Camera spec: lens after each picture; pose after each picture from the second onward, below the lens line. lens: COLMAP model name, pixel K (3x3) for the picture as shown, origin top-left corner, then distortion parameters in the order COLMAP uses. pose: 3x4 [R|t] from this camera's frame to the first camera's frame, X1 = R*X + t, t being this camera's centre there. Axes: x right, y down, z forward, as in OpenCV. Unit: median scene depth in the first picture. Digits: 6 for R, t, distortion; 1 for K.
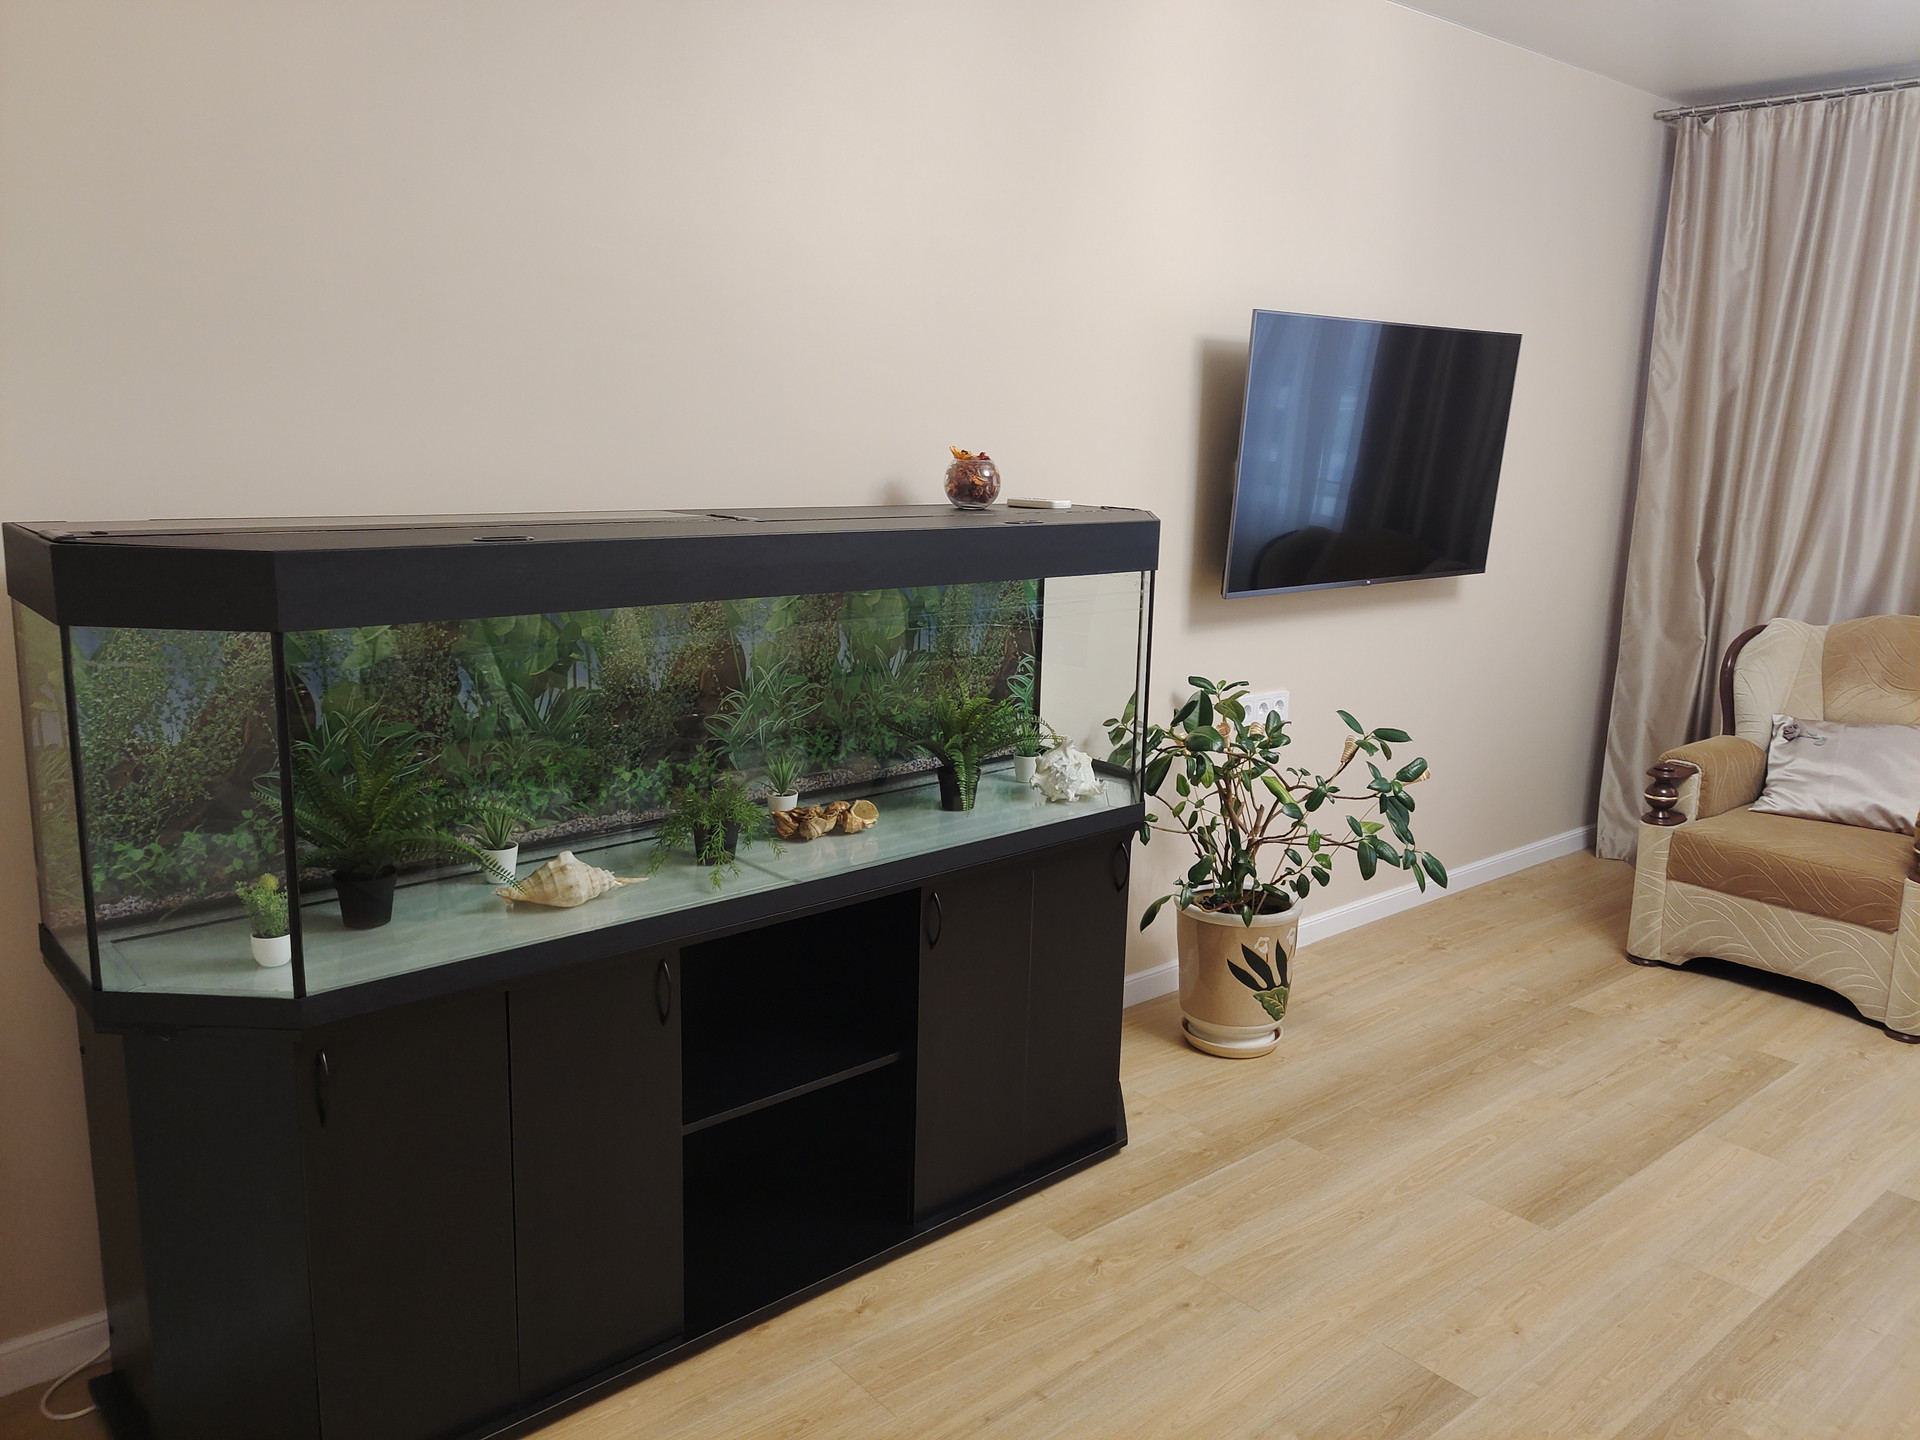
lens RADIAL K [[1445.9, 0, 951.0], [0, 1445.9, 680.5], [0, 0, 1]] dist [0.042542, -0.059941]
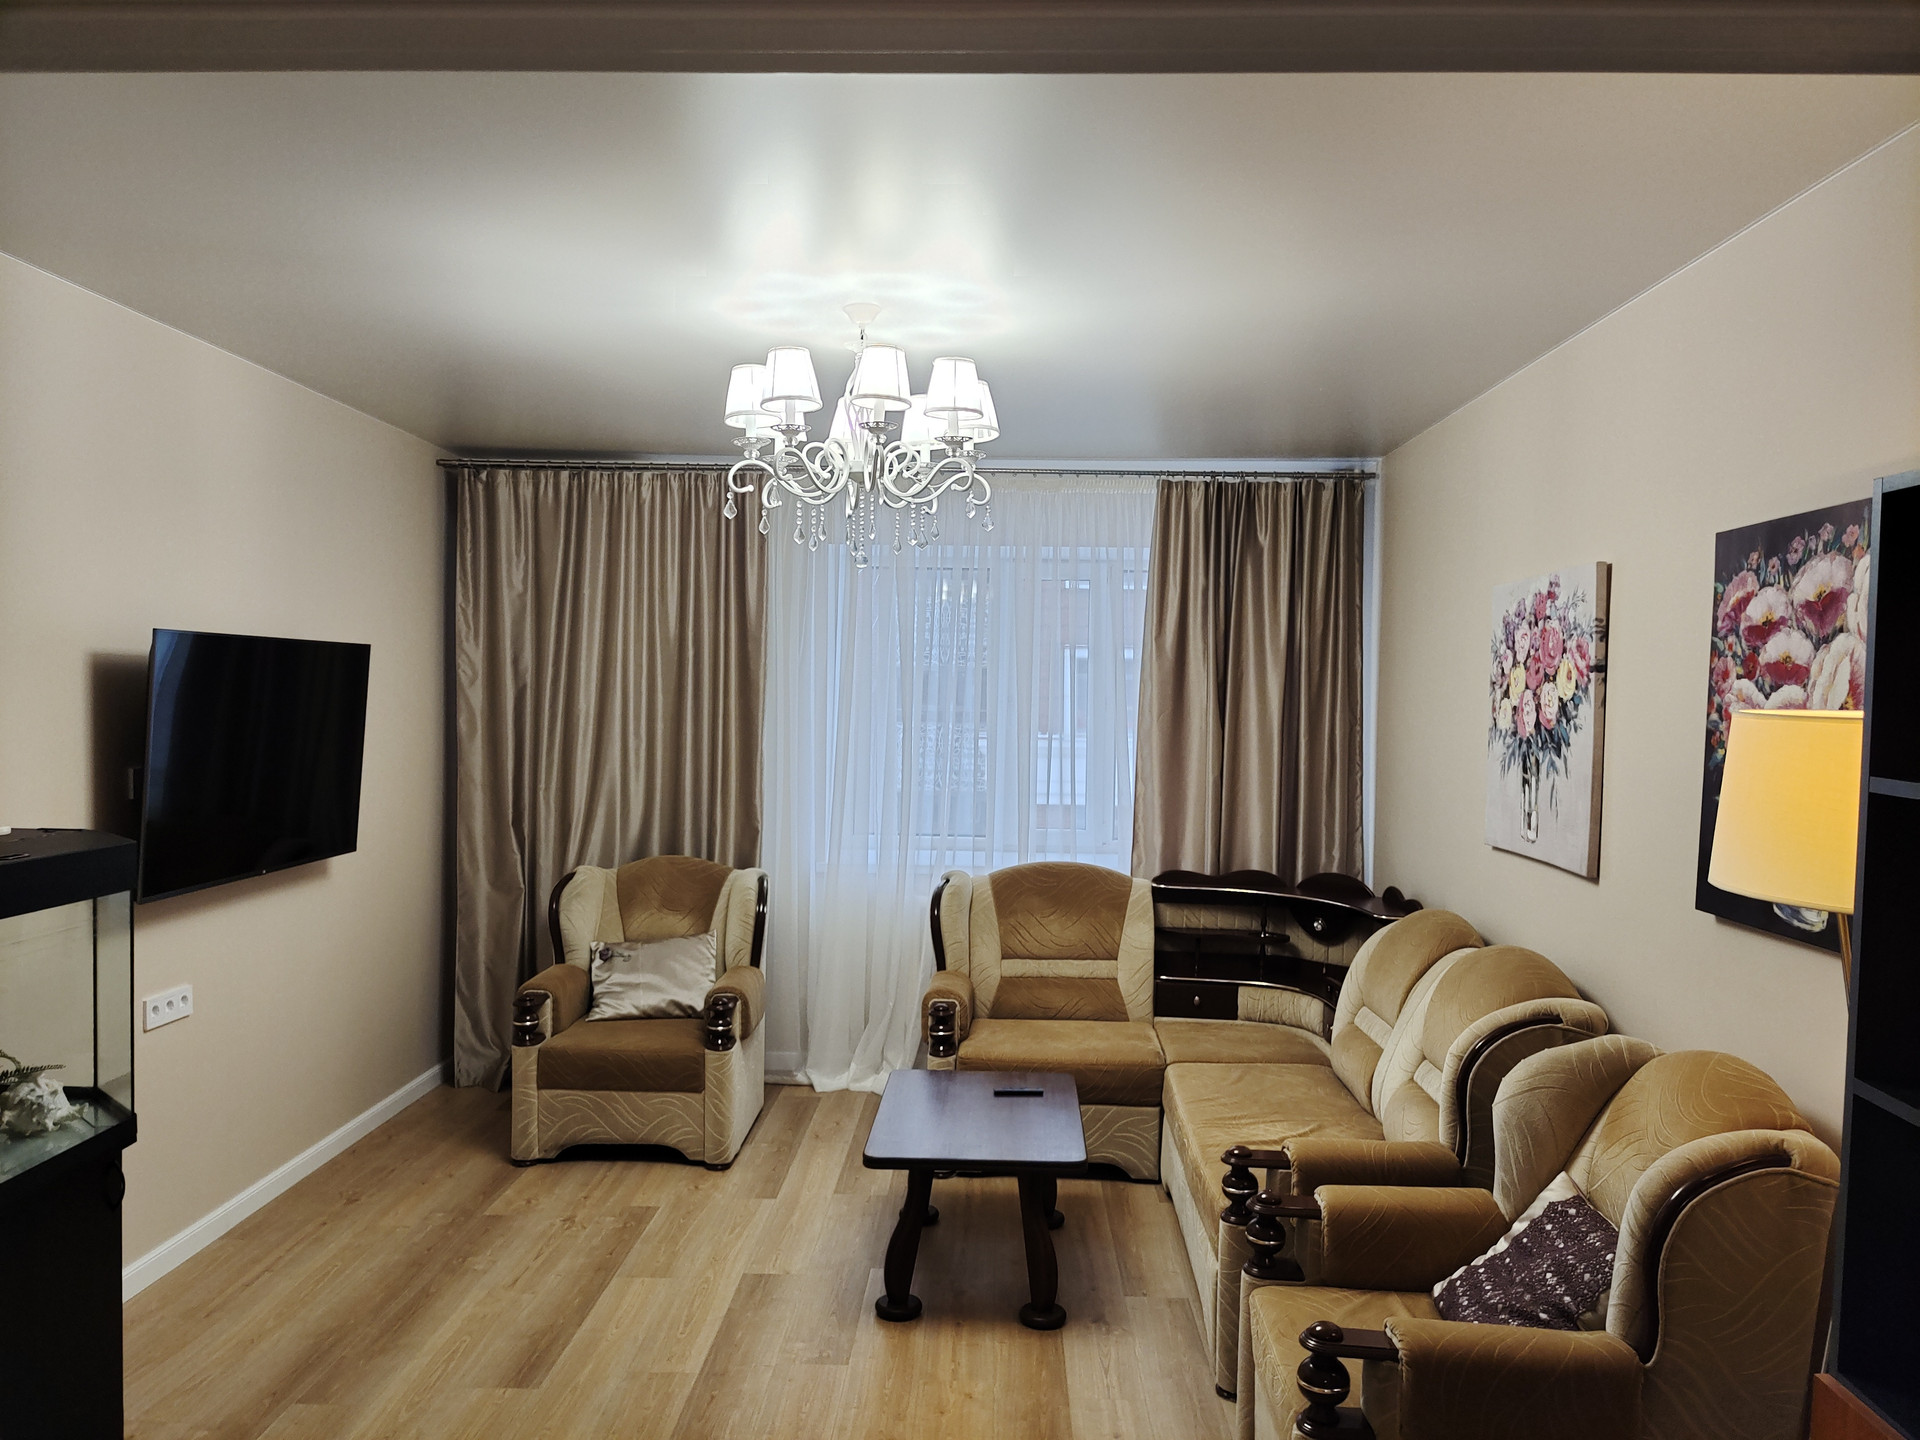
lens RADIAL K [[1490.5, 0, 960.0], [0, 1490.5, 720.0], [0, 0, 1]] dist [0.020889, -0.011602]
pose [[0.654892, -0.024322, 0.755331, -0.213341], [0.127811, 0.988649, -0.078980, -0.025408], [-0.744836, 0.148263, 0.650567, -0.123239]]
